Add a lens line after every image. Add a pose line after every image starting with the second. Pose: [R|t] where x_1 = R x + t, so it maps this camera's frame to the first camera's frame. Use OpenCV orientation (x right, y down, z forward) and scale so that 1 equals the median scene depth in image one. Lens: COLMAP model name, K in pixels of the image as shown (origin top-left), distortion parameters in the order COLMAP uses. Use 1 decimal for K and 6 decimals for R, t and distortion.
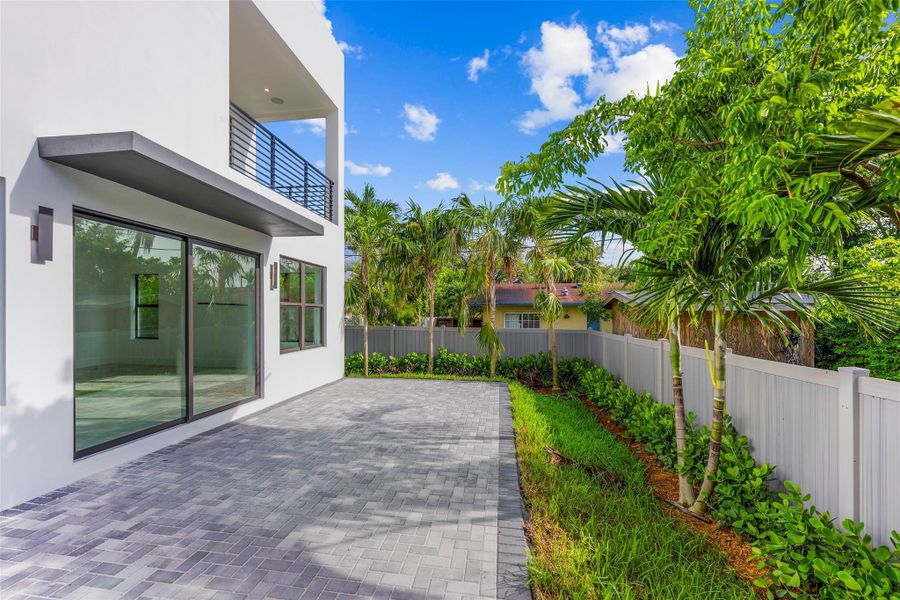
lens RADIAL K [[368.3, 0, 448.0], [0, 368.3, 315.8], [0, 0, 1]] dist [0.000469, 0.000031]
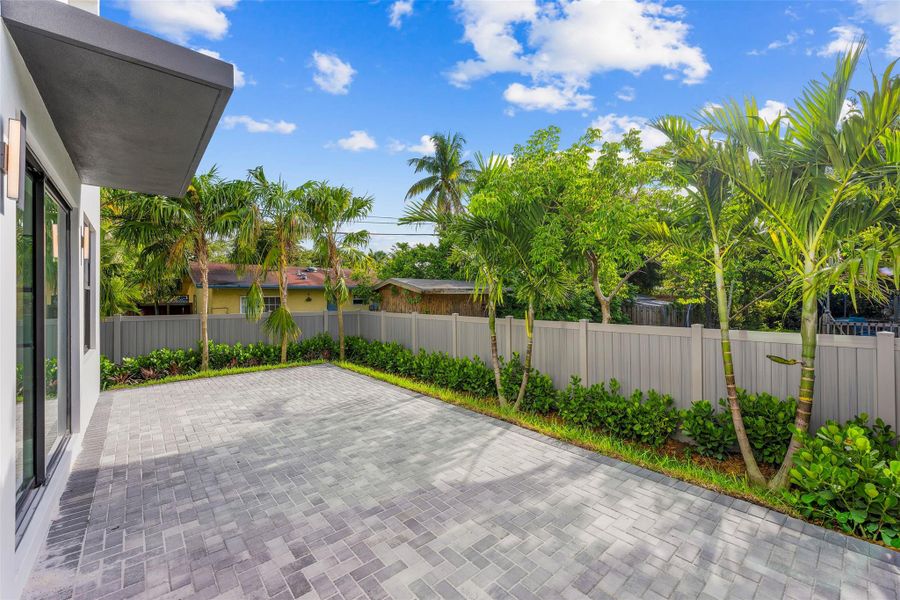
lens RADIAL K [[365.6, 0, 450.0], [0, 365.6, 300.0], [0, 0, 1]] dist [-0.000563, -0.000018]
pose [[0.651125, -0.016754, 0.758786, -0.852685], [0.013639, 0.999853, 0.010373, -0.009684], [-0.758848, 0.003595, 0.651258, 0.126275]]
